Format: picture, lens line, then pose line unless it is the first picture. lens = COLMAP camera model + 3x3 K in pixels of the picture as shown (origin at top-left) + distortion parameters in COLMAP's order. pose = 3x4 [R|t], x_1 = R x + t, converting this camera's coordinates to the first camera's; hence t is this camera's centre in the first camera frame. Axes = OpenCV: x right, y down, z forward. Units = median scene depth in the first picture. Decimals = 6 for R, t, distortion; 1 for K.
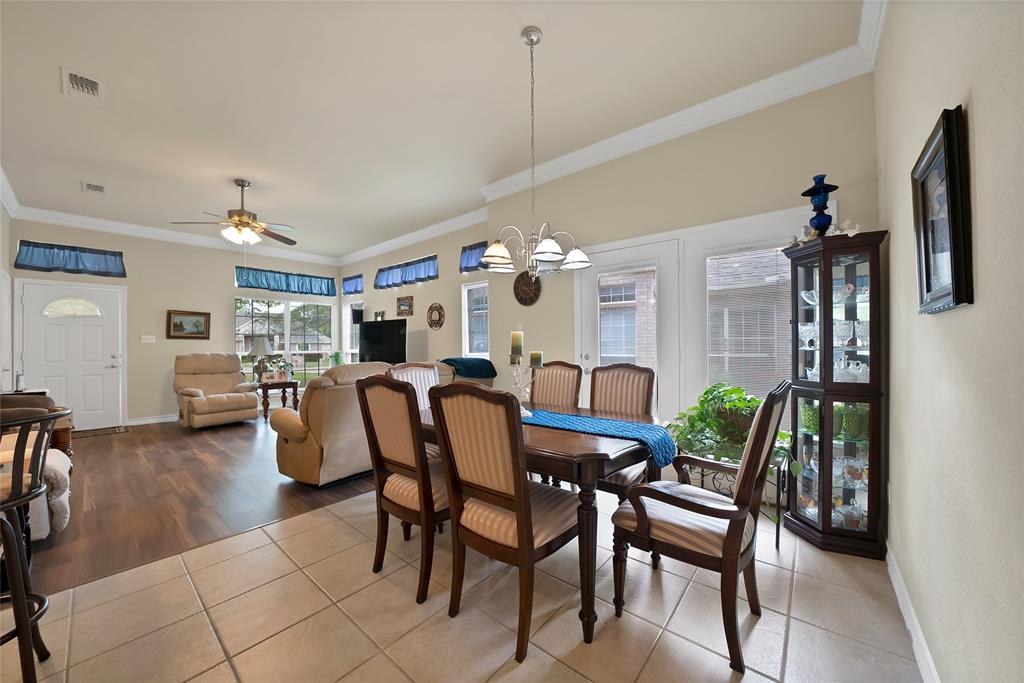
lens RADIAL K [[373.9, 0, 509.6], [0, 373.9, 344.6], [0, 0, 1]] dist [-0.028003, 0.004795]
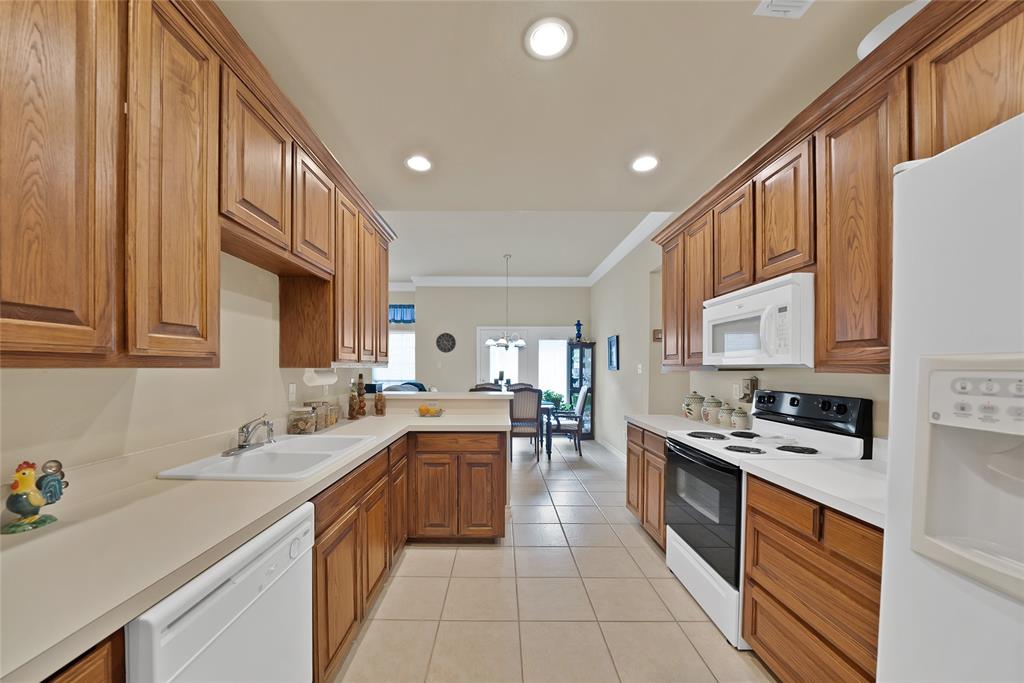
lens RADIAL K [[392.1, 0, 501.6], [0, 392.1, 373.6], [0, 0, 1]] dist [-0.030820, 0.000008]
pose [[0.764346, 0.002349, 0.644802, -0.677892], [-0.007403, 0.999959, 0.005133, -0.012011], [-0.644763, -0.008697, 0.764333, -0.418326]]
